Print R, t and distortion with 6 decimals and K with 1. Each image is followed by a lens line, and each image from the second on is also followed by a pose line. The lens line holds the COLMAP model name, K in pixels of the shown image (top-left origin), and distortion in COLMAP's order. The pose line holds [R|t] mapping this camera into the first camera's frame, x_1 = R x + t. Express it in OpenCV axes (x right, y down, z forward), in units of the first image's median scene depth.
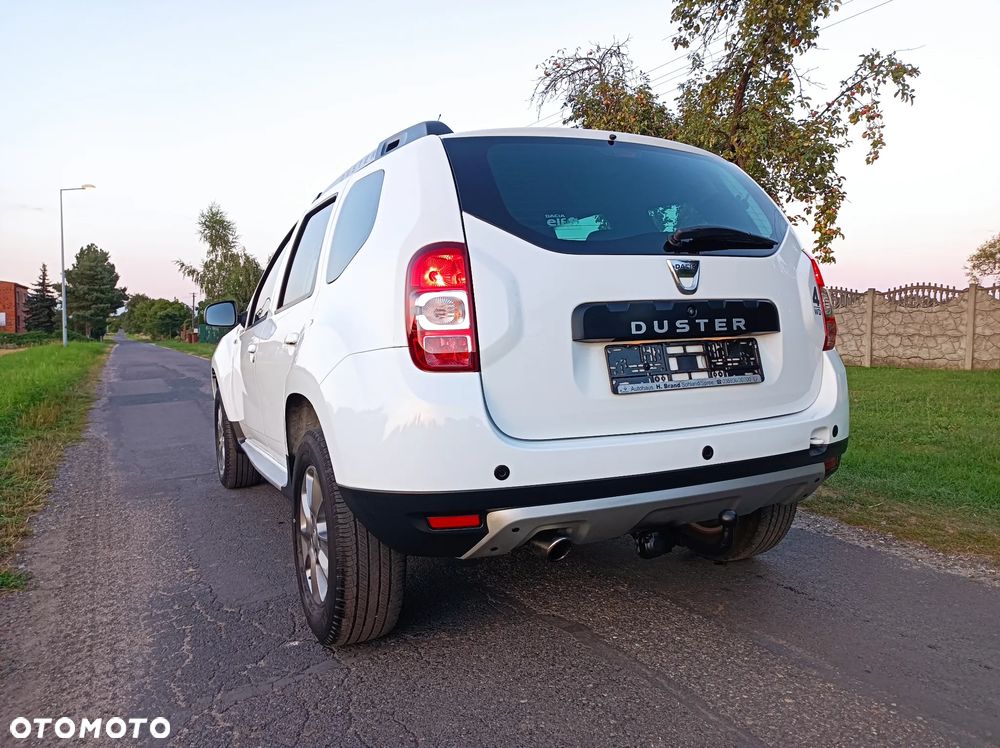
lens RADIAL K [[732.1, 0, 495.7], [0, 732.1, 371.1], [0, 0, 1]] dist [0.038205, -0.026886]
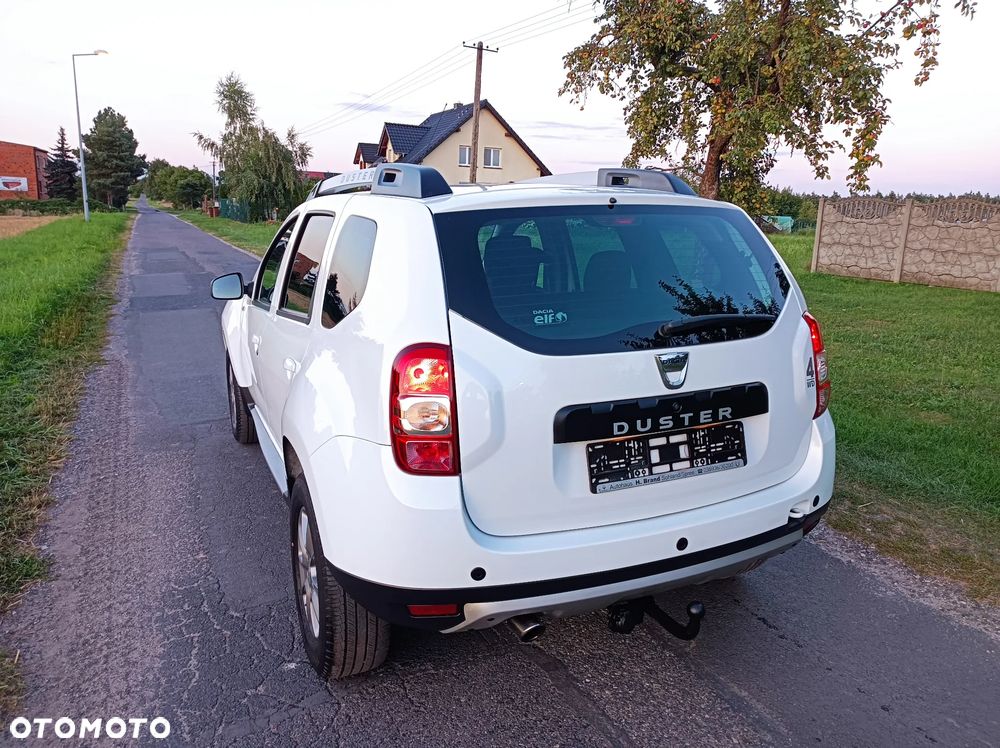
lens RADIAL K [[732.1, 0, 496.9], [0, 732.1, 369.3], [0, 0, 1]] dist [0.038205, -0.026886]
pose [[0.999040, 0.035876, -0.025152, 0.009813], [-0.031382, 0.986515, 0.160637, -0.061236], [0.030575, -0.159693, 0.986693, 0.002944]]
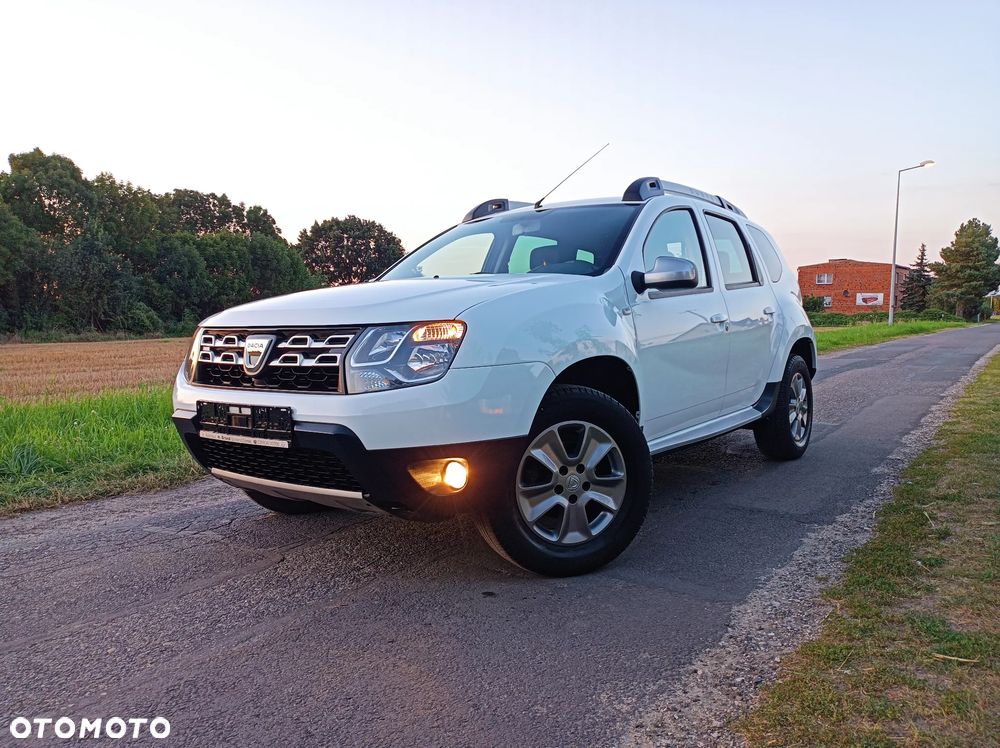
lens RADIAL K [[732.1, 0, 510.5], [0, 732.1, 375.2], [0, 0, 1]] dist [0.038205, -0.026886]
pose [[0.476761, 0.076526, -0.875695, 0.321956], [-0.046870, 0.996999, 0.061609, -0.010801], [0.877782, 0.011671, 0.478917, 0.198641]]
